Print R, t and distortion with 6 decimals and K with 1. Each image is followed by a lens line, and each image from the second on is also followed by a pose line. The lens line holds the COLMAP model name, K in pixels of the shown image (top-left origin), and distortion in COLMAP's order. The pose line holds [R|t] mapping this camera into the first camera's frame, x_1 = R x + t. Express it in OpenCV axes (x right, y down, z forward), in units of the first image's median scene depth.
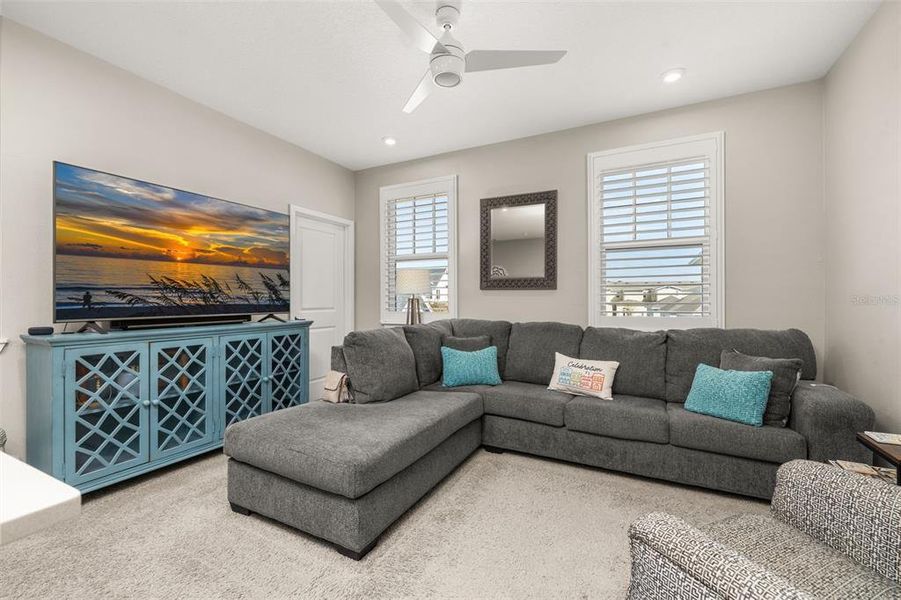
lens RADIAL K [[379.3, 0, 449.7], [0, 379.3, 297.3], [0, 0, 1]] dist [0.000745, 0.000434]
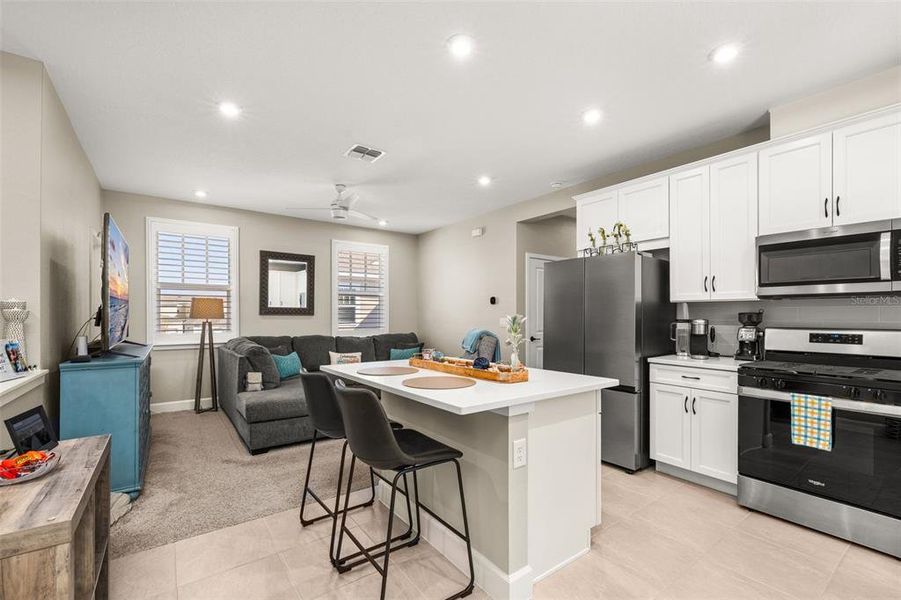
lens RADIAL K [[379.3, 0, 449.7], [0, 379.3, 297.3], [0, 0, 1]] dist [0.000745, 0.000434]
pose [[0.440144, 0.047632, 0.896663, -0.943107], [0.000810, 0.998571, -0.053444, -0.011405], [-0.897927, 0.024250, 0.439476, -0.258609]]
